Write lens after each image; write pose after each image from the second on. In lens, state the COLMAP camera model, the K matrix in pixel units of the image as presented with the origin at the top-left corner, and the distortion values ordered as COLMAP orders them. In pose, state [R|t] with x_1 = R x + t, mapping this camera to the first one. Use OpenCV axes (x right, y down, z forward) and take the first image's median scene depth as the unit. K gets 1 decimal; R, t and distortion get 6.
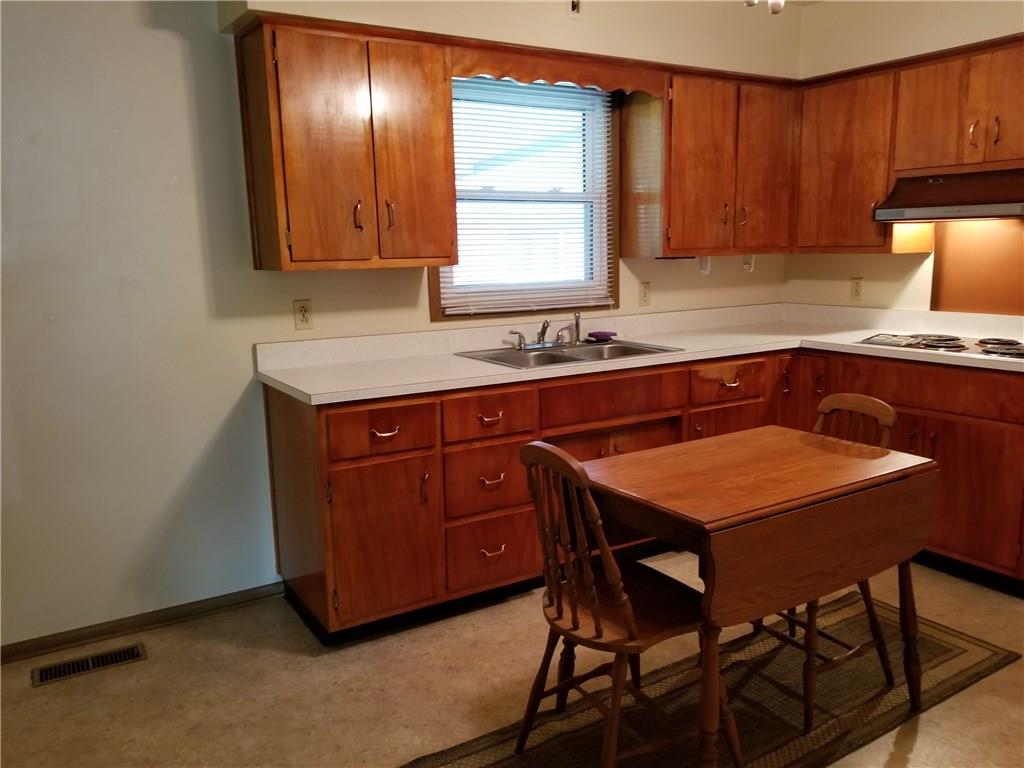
lens RADIAL K [[798.4, 0, 522.1], [0, 798.4, 389.2], [0, 0, 1]] dist [0.081750, -0.126393]
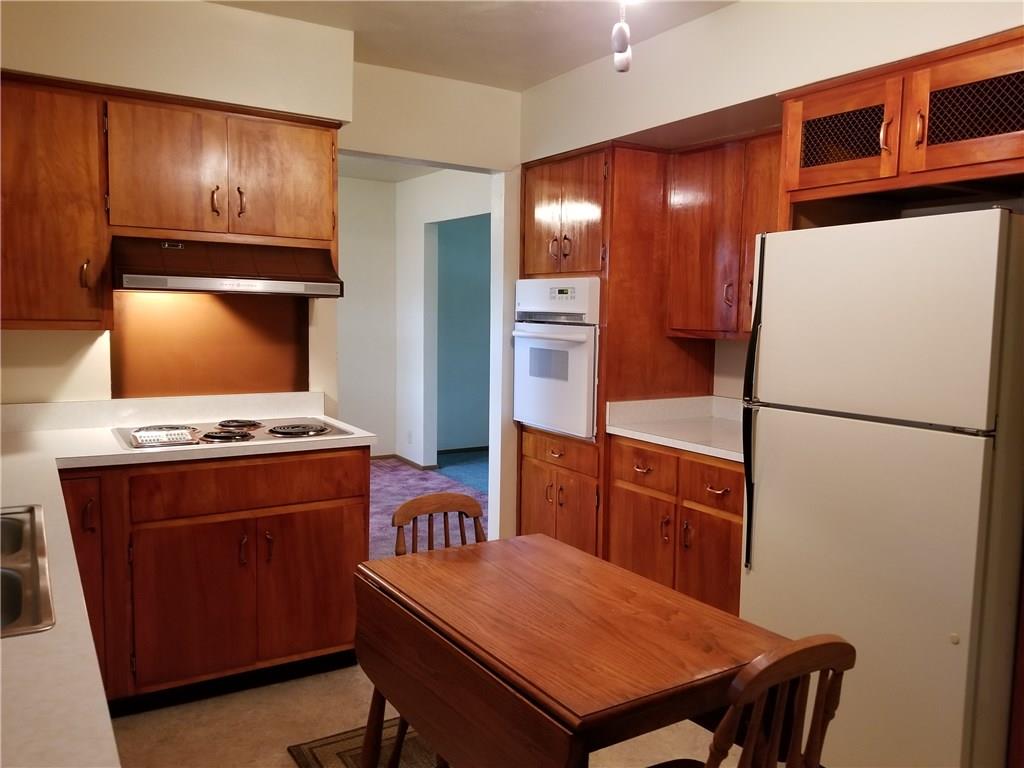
lens RADIAL K [[798.4, 0, 522.1], [0, 798.4, 389.2], [0, 0, 1]] dist [0.081750, -0.126393]
pose [[0.018518, -0.079445, 0.996667, -0.335210], [0.153340, 0.985271, 0.075687, -0.118133], [-0.988000, 0.151427, 0.030427, 0.637492]]
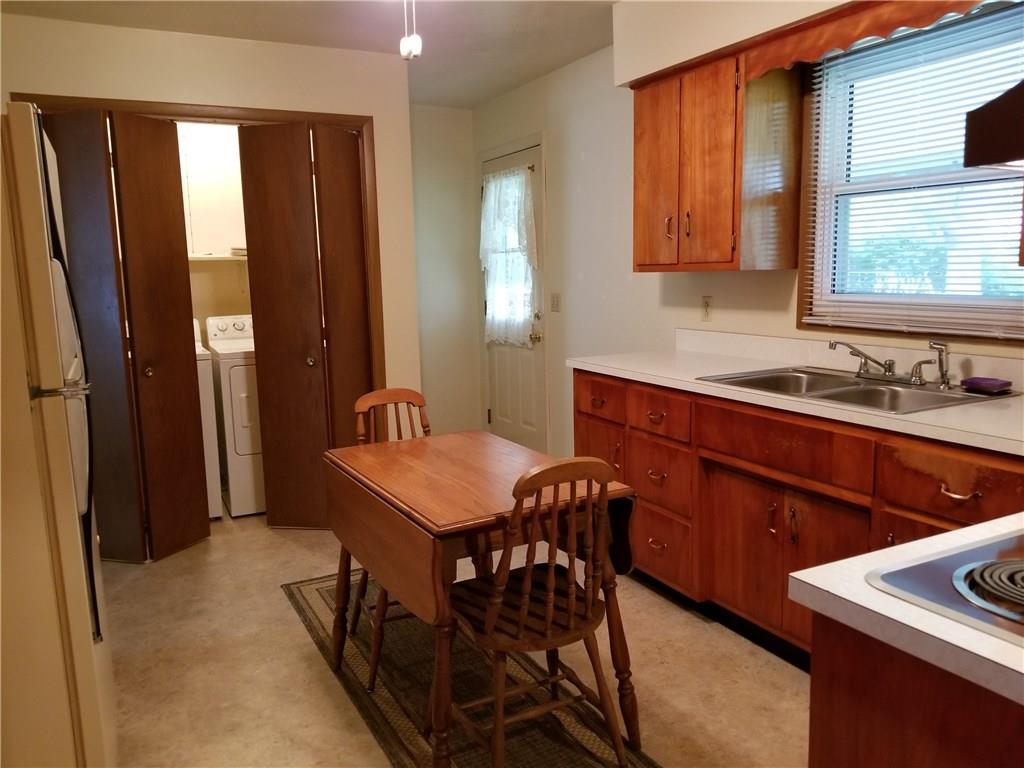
lens RADIAL K [[798.4, 0, 522.1], [0, 798.4, 389.2], [0, 0, 1]] dist [0.081750, -0.126393]
pose [[-0.077254, 0.172382, -0.981996, 0.842519], [-0.148723, 0.971927, 0.182315, -0.137707], [0.985857, 0.160130, -0.049448, 0.726057]]
